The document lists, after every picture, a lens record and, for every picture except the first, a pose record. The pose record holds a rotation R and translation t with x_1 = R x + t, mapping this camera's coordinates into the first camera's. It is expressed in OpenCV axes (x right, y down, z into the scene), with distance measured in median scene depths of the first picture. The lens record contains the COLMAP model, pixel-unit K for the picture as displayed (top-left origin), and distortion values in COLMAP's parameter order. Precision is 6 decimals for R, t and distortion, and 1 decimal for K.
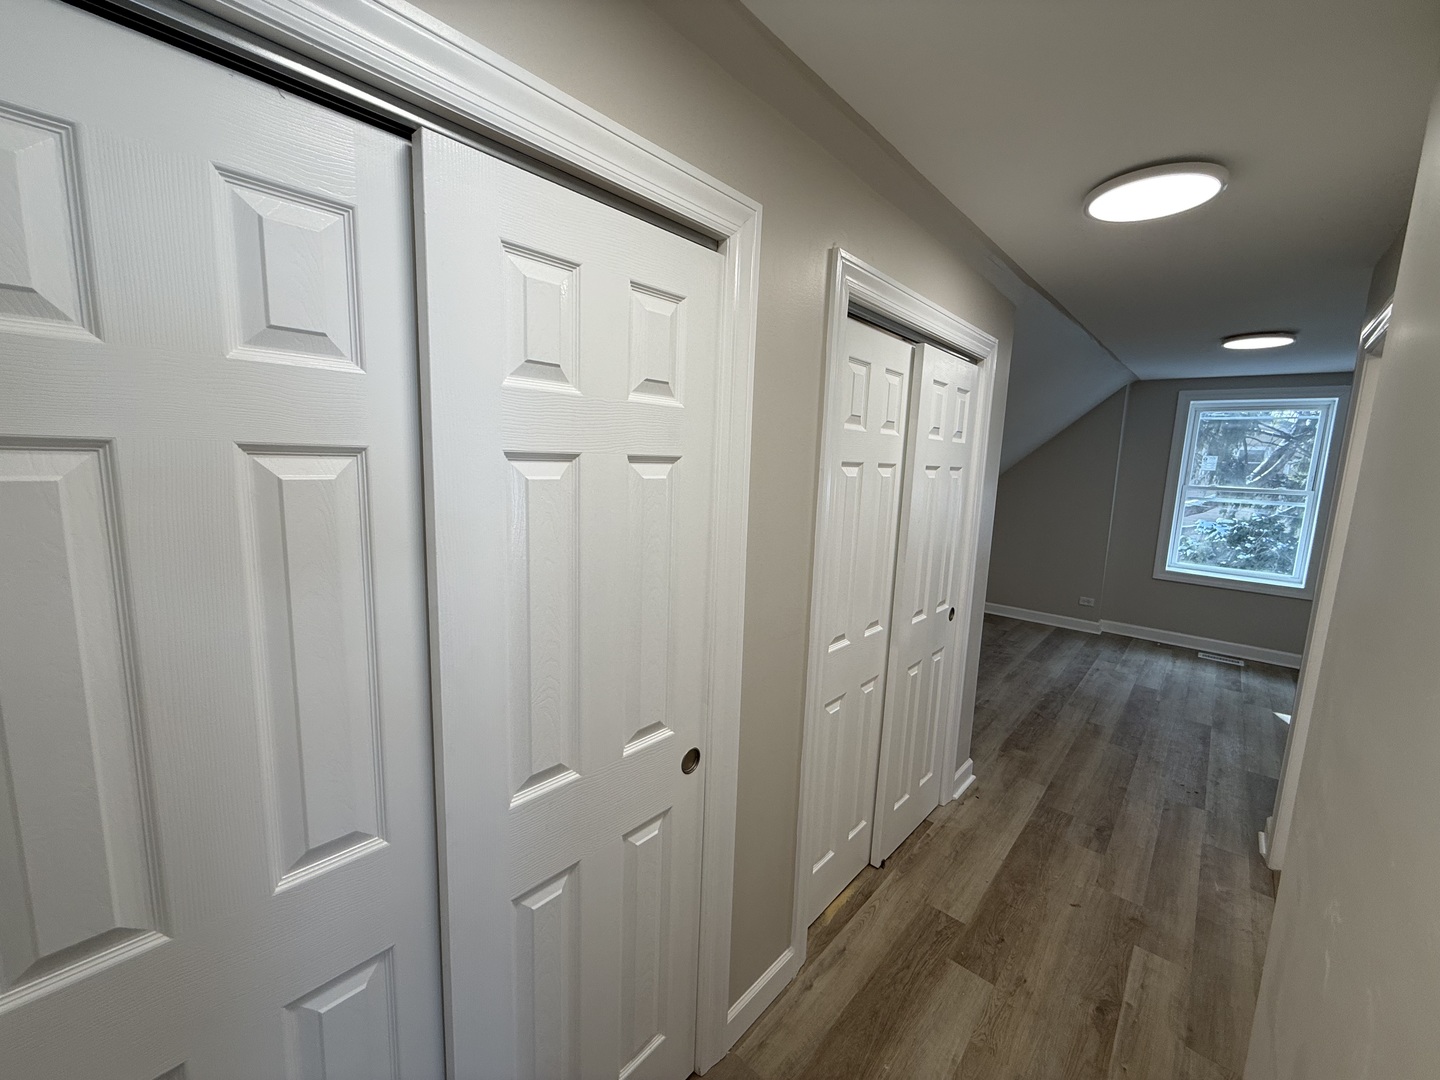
lens RADIAL K [[569.9, 0, 715.0], [0, 569.9, 538.3], [0, 0, 1]] dist [0.000034, 0.000155]
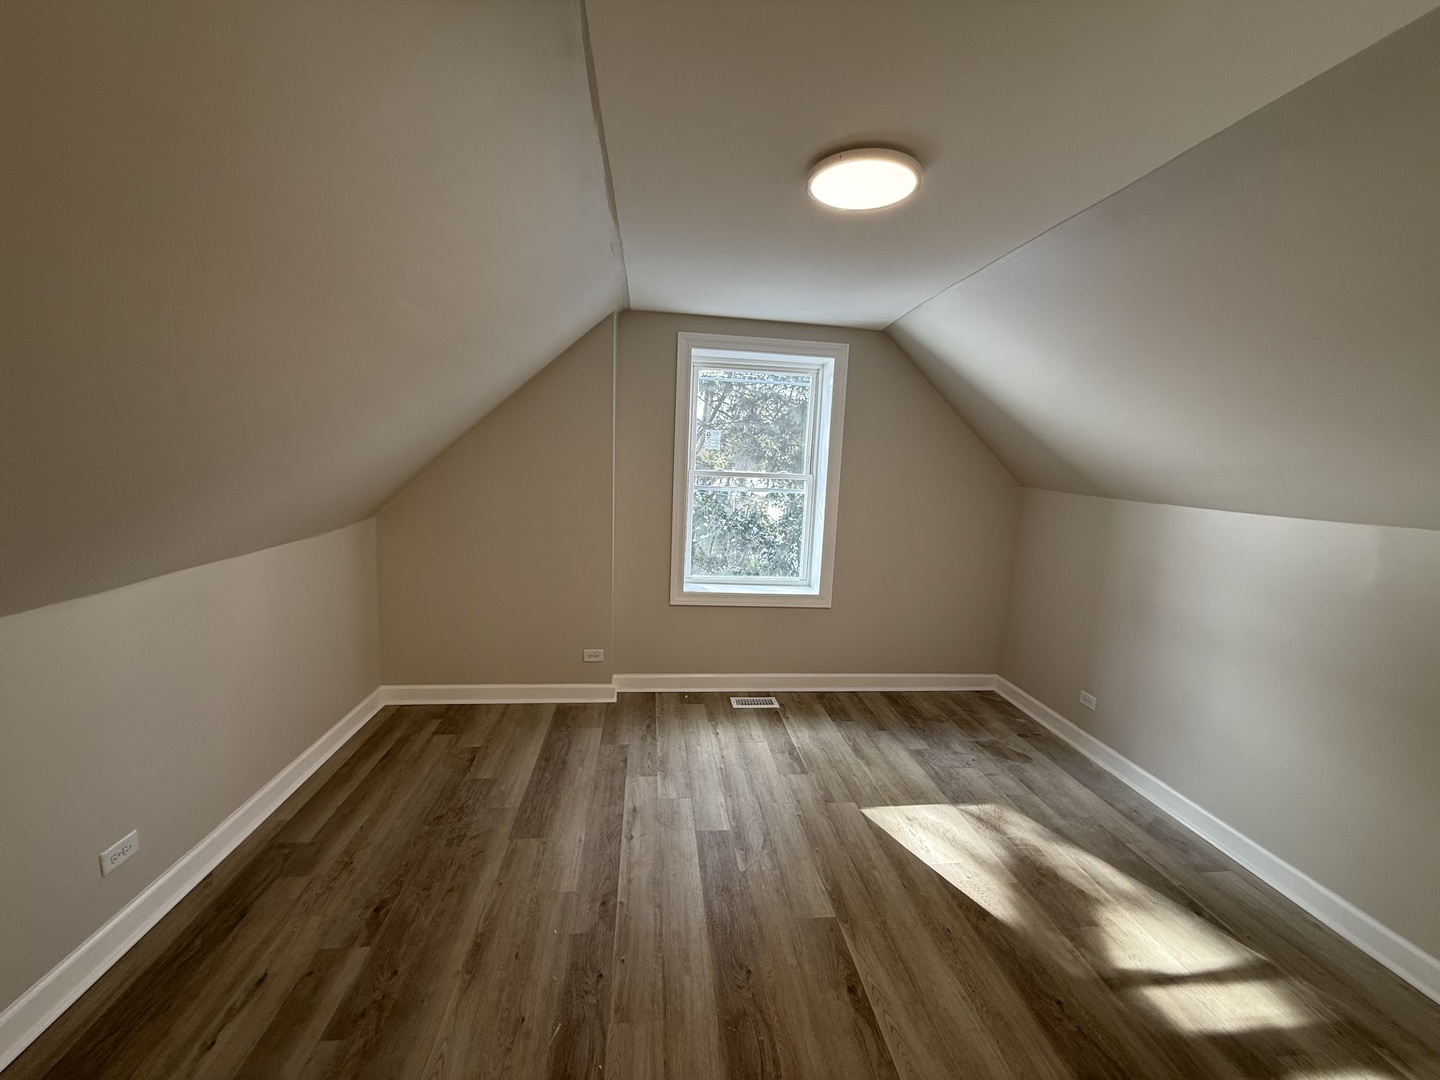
lens RADIAL K [[573.3, 0, 716.9], [0, 573.3, 539.1], [0, 0, 1]] dist [0.000094, 0.000126]
pose [[0.661315, -0.109408, 0.742086, 0.370005], [0.087298, 0.993809, 0.068725, -0.065395], [-0.745011, 0.019334, 0.666772, 0.613368]]
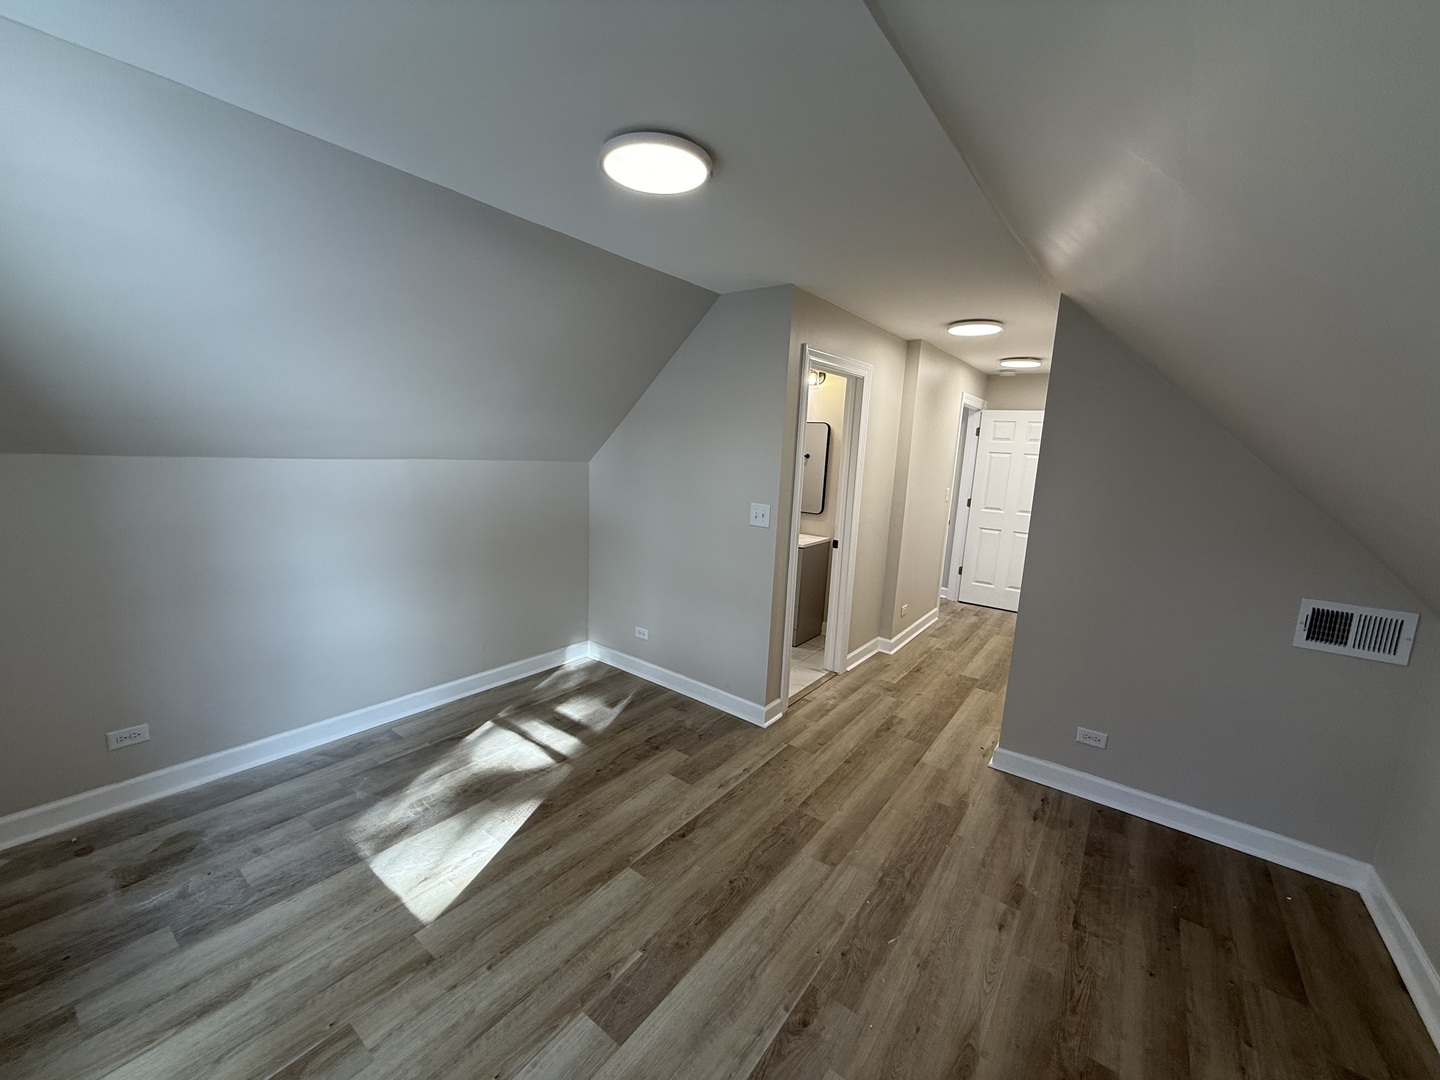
lens RADIAL K [[573.3, 0, 716.9], [0, 573.3, 539.1], [0, 0, 1]] dist [0.000094, 0.000126]
pose [[-0.992691, -0.062534, -0.103219, 0.743171], [-0.090843, 0.950241, 0.297976, -0.151276], [0.079450, 0.305175, -0.948976, 1.260994]]
